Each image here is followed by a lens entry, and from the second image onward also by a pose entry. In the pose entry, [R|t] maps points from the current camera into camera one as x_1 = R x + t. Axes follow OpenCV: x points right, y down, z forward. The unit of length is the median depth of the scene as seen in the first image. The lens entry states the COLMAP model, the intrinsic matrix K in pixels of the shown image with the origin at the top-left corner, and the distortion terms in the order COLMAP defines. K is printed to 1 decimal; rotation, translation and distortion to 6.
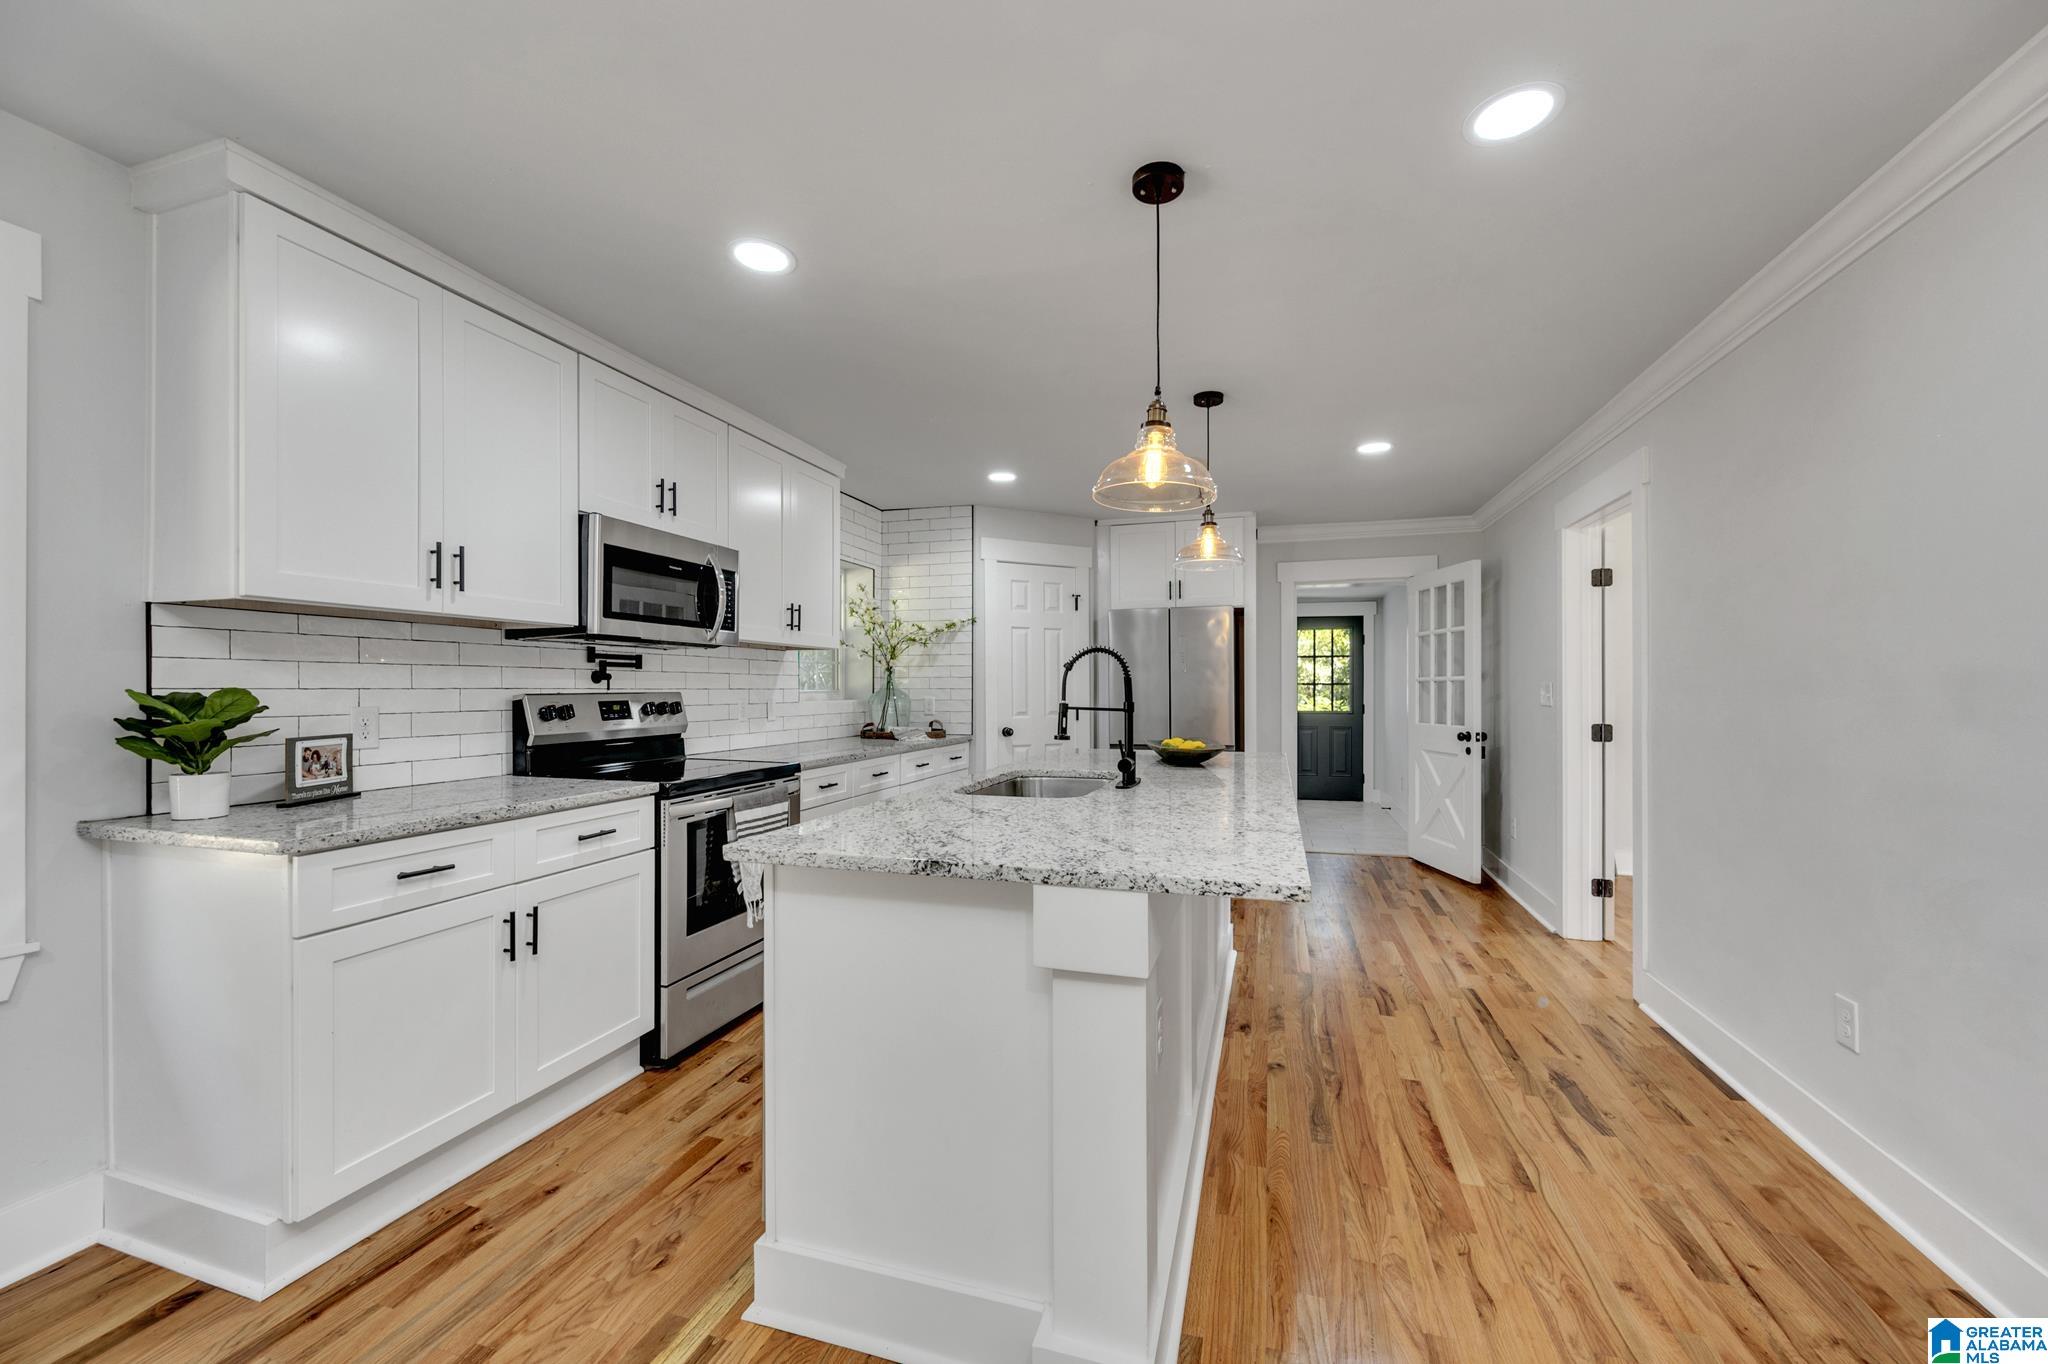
lens RADIAL K [[799.8, 0, 1024.3], [0, 799.8, 690.0], [0, 0, 1]] dist [-0.000982, -0.000219]
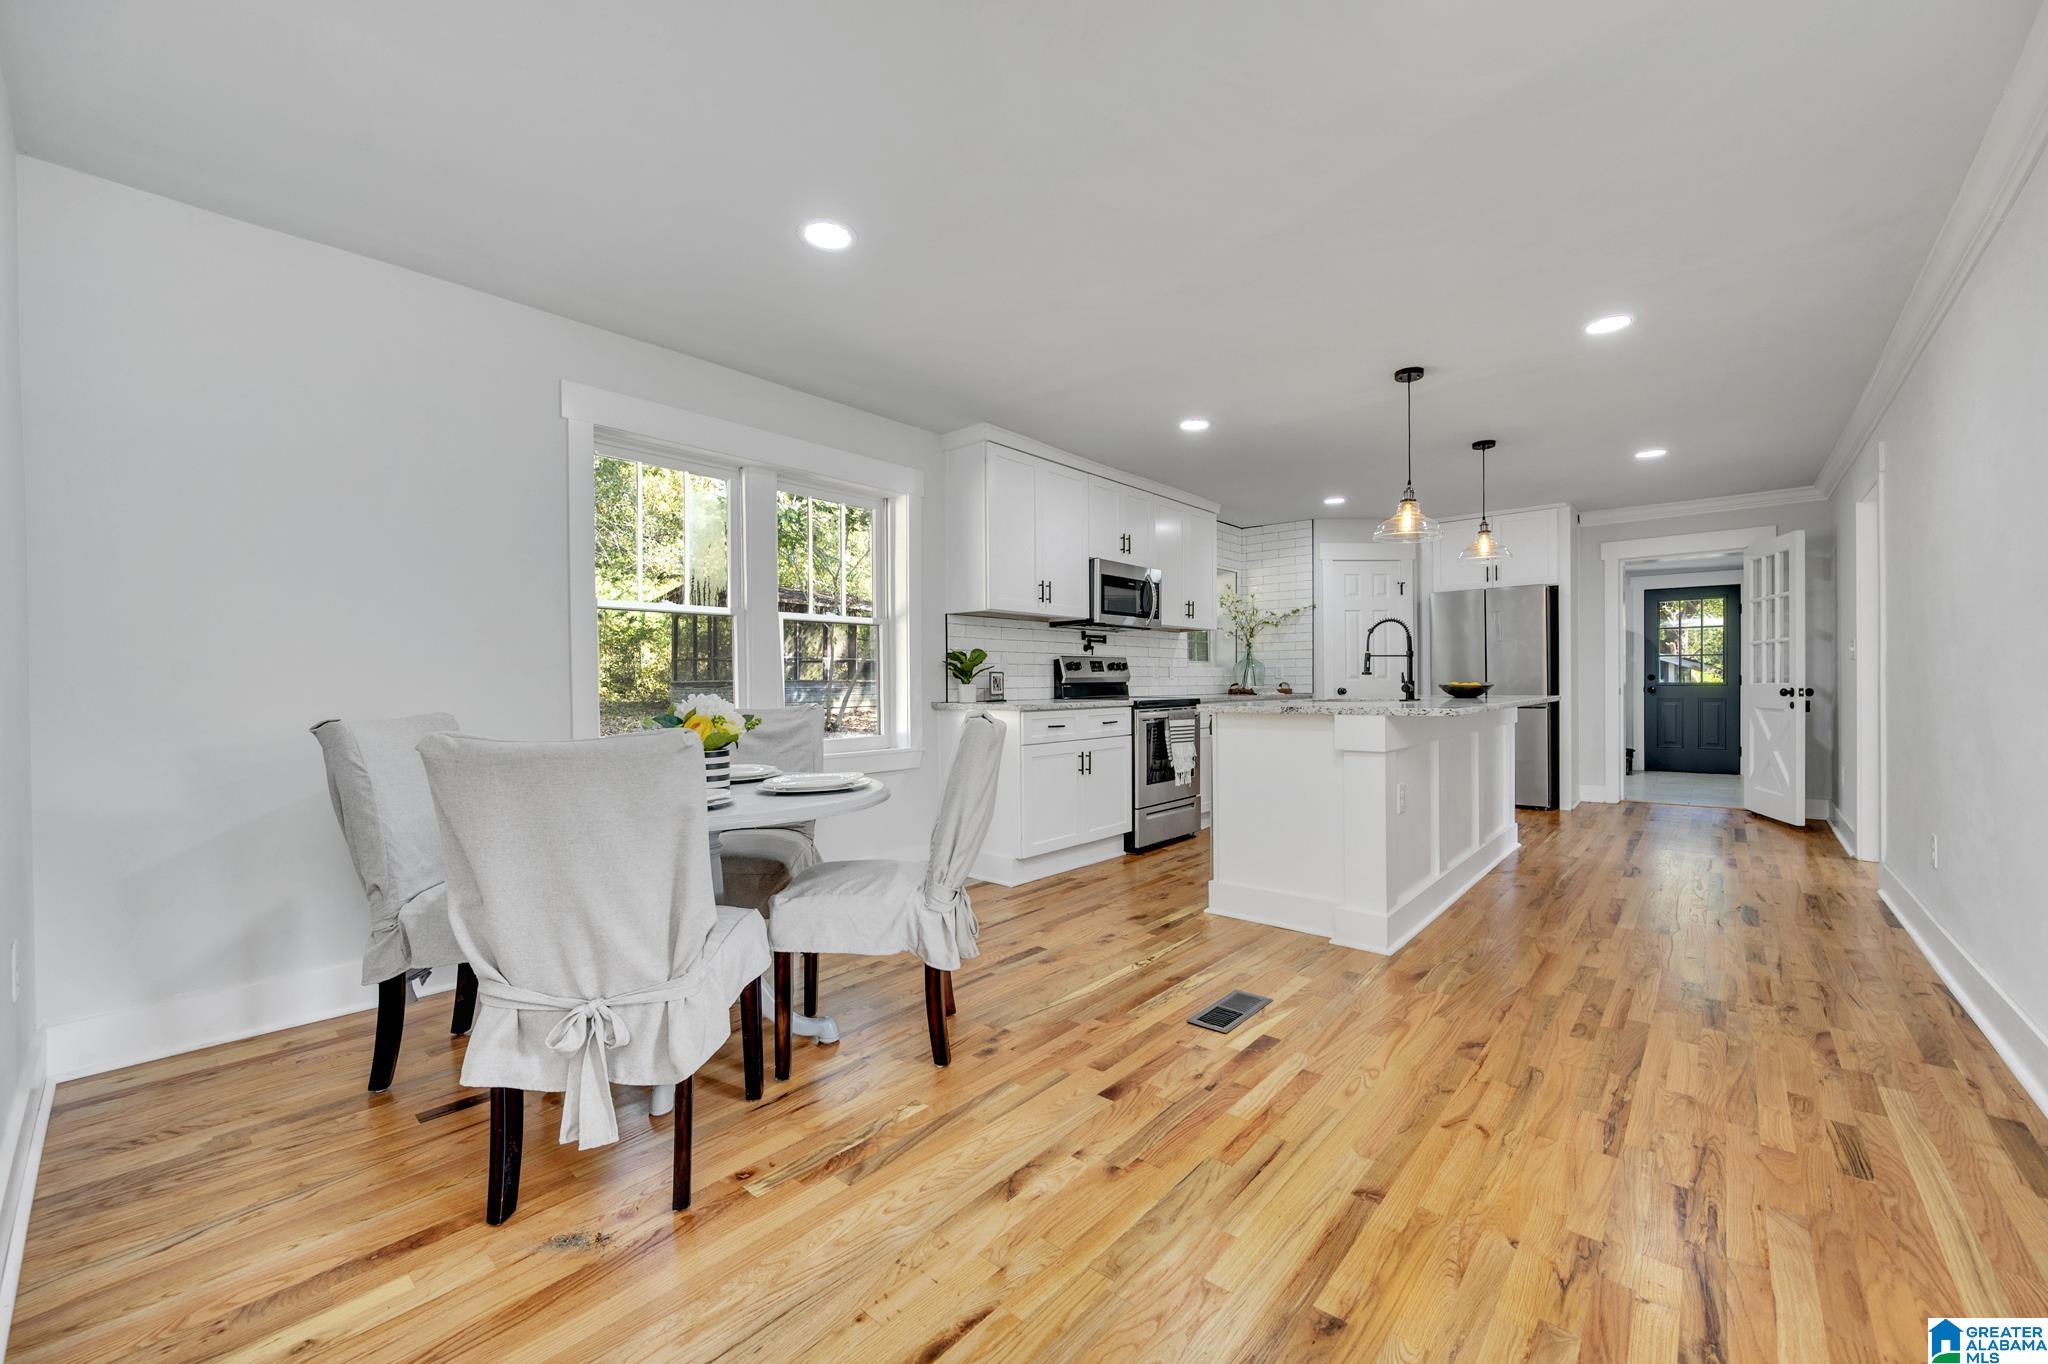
lens RADIAL K [[799.8, 0, 1024.3], [0, 799.8, 690.0], [0, 0, 1]] dist [-0.000982, -0.000219]
pose [[0.914340, -0.003295, -0.404934, 0.058414], [0.006910, 0.999948, 0.007466, 0.064677], [0.404889, -0.009625, 0.914315, -0.696369]]
